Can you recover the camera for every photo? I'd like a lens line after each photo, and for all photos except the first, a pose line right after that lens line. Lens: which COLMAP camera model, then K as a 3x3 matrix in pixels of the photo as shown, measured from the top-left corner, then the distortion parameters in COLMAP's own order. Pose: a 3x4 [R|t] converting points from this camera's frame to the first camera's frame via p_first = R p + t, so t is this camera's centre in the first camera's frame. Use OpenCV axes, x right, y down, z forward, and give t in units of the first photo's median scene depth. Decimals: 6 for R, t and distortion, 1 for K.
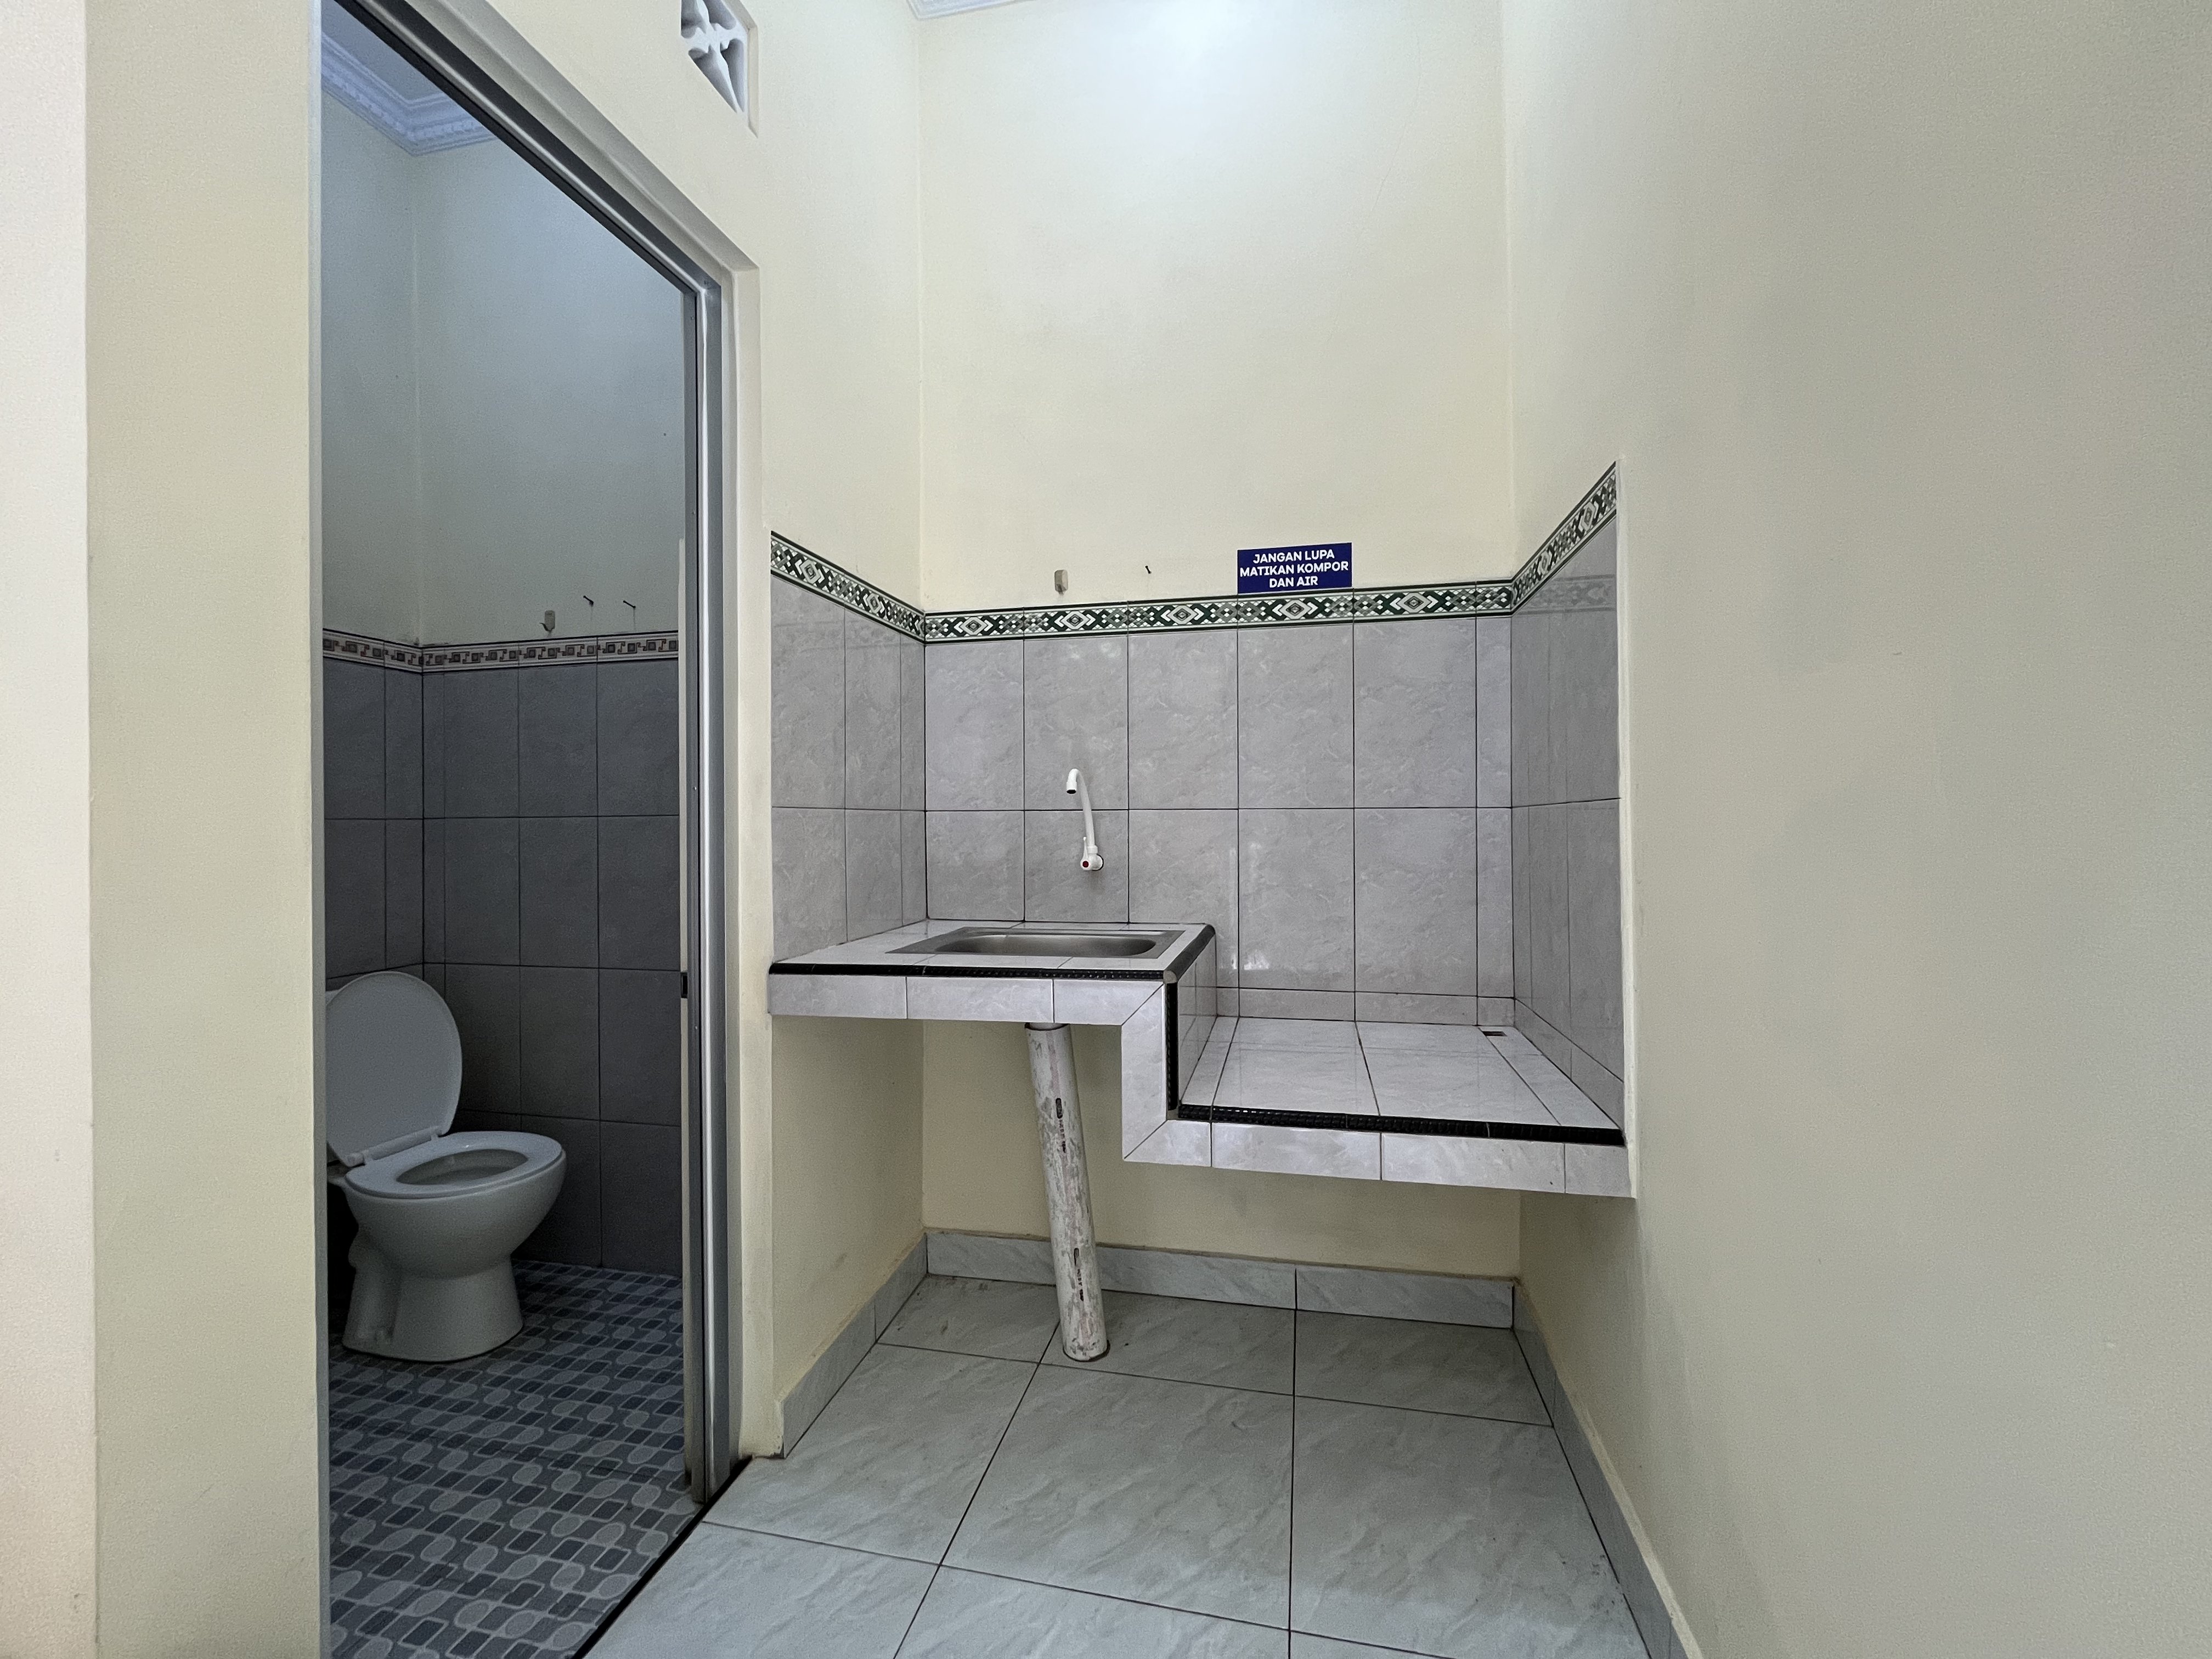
lens RADIAL K [[895.4, 0, 1091.8], [0, 895.4, 821.5], [0, 0, 1]] dist [0.006689, 0.000144]
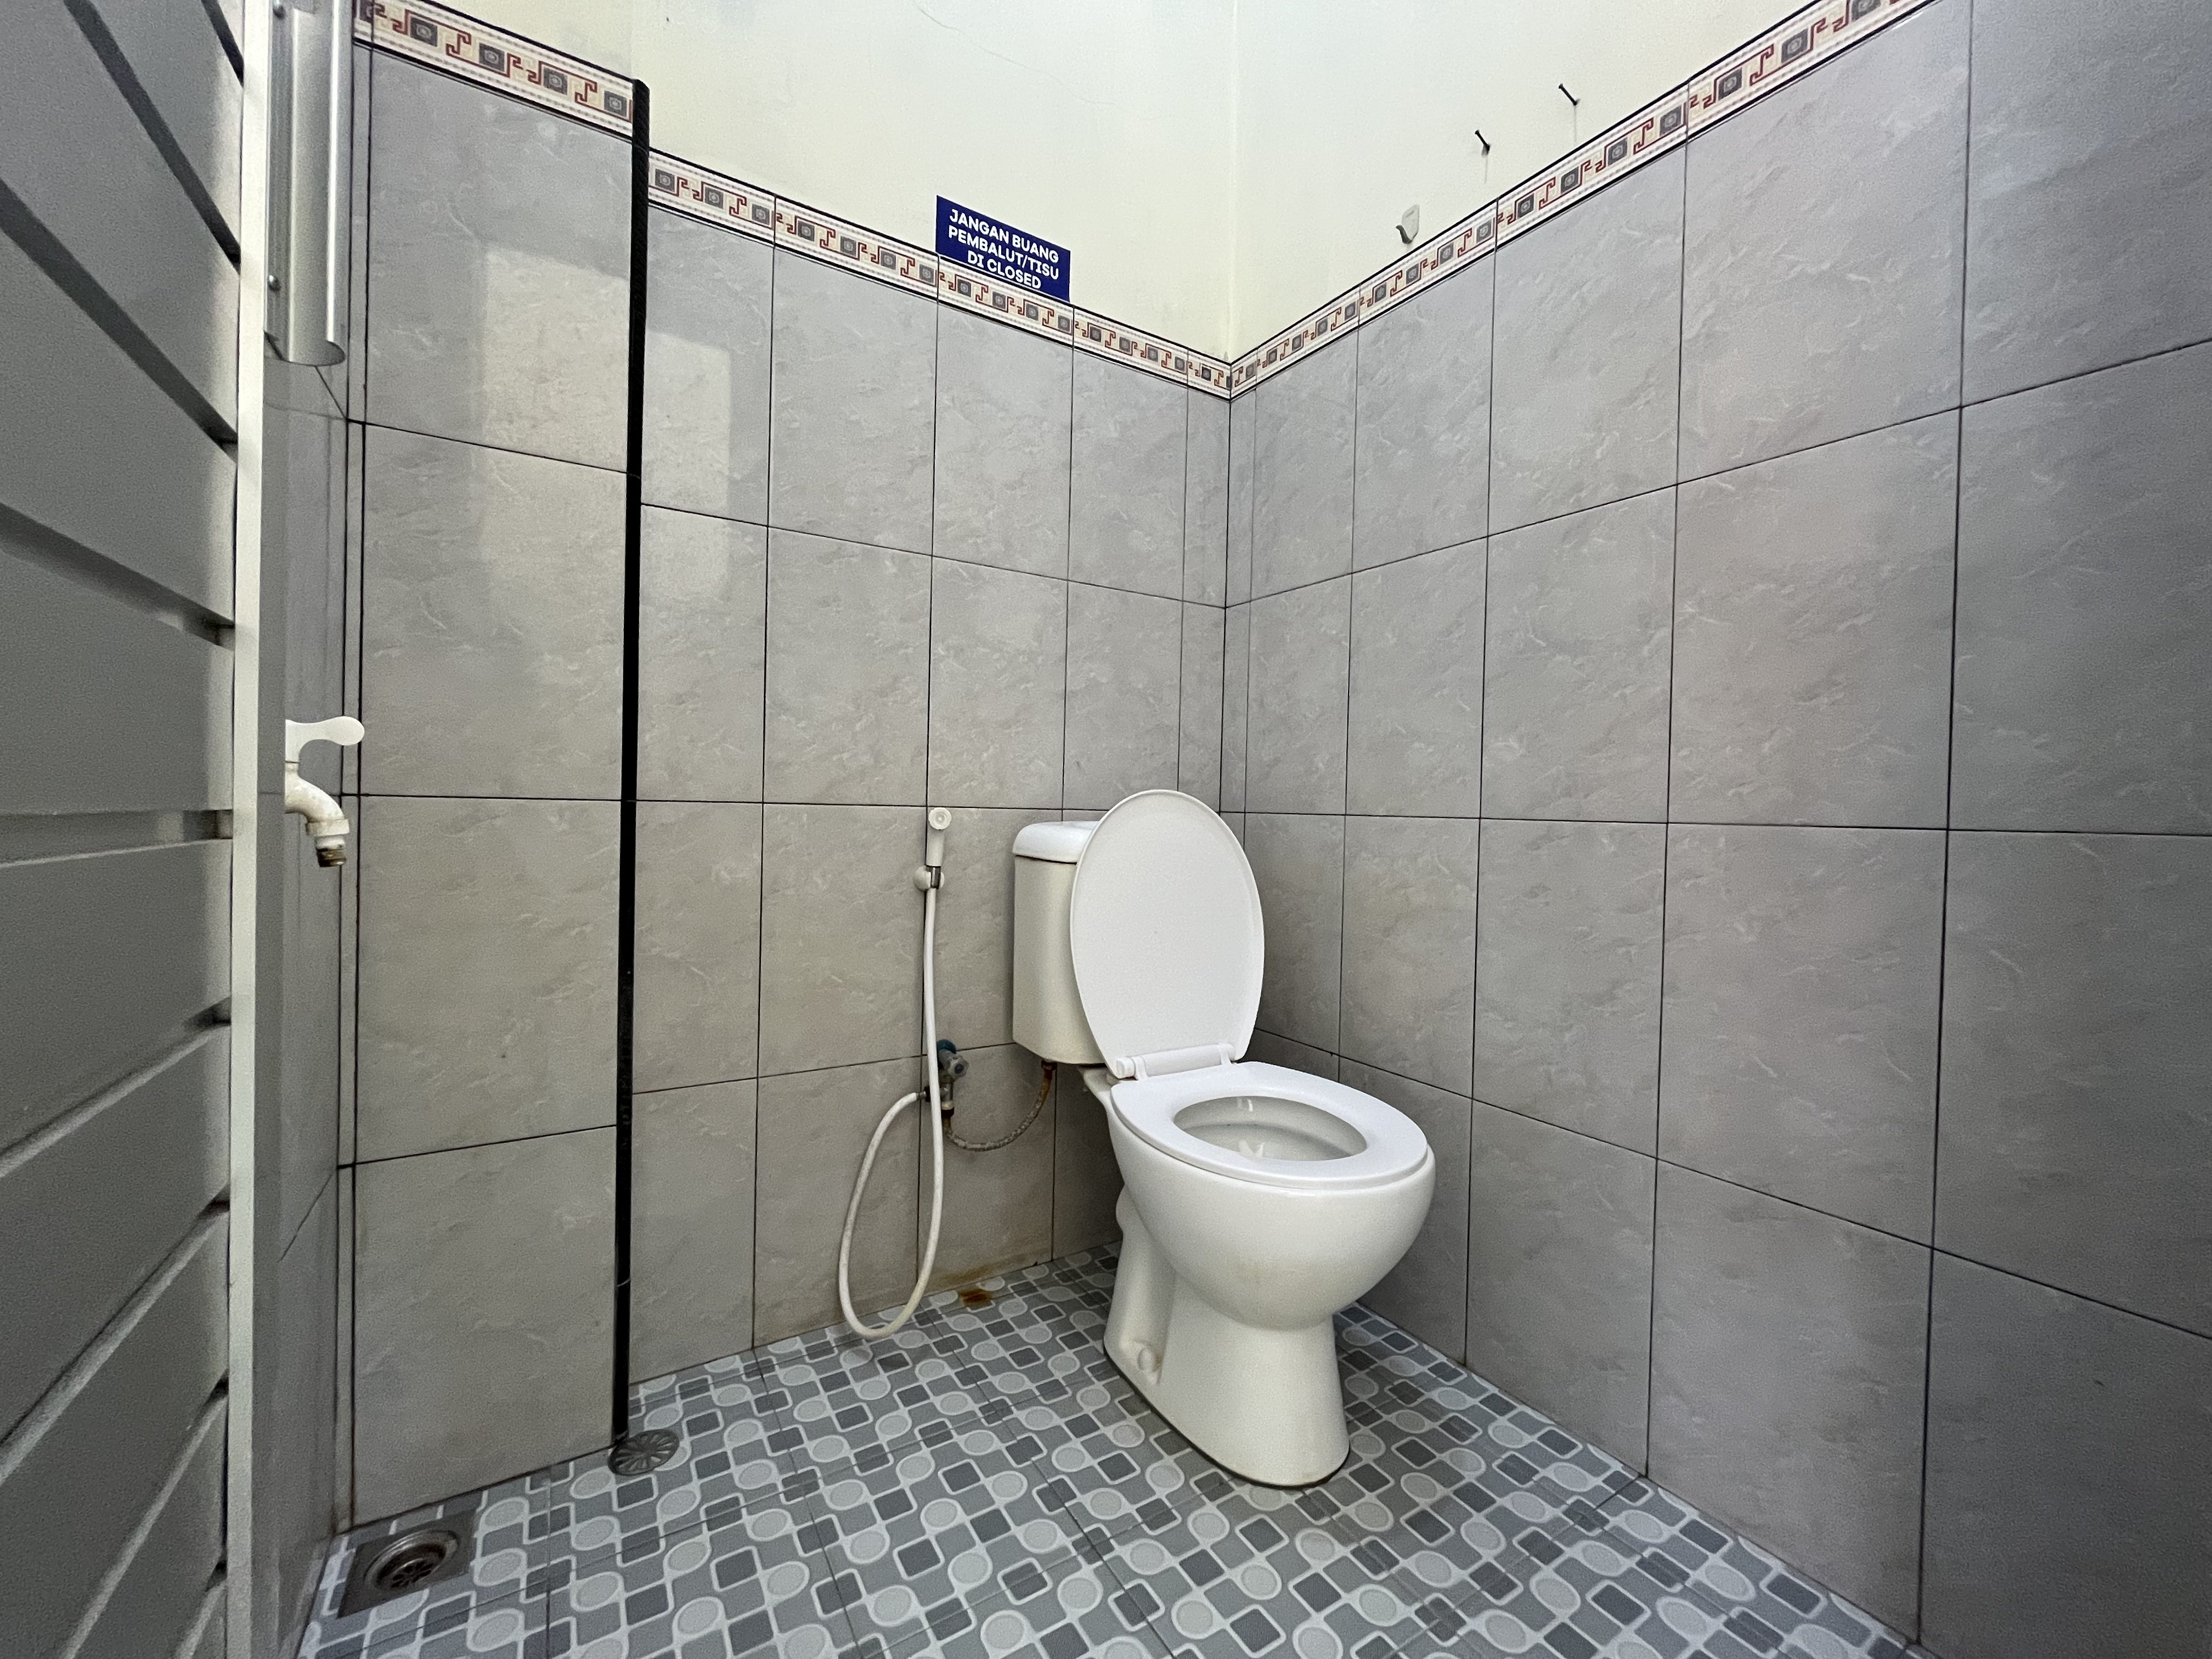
lens RADIAL K [[895.4, 0, 1091.8], [0, 895.4, 821.5], [0, 0, 1]] dist [0.006689, 0.000144]
pose [[0.703738, 0.032836, -0.709700, -0.349863], [-0.025806, 0.999454, 0.020653, 0.169044], [0.709991, 0.003781, 0.704201, 0.481978]]
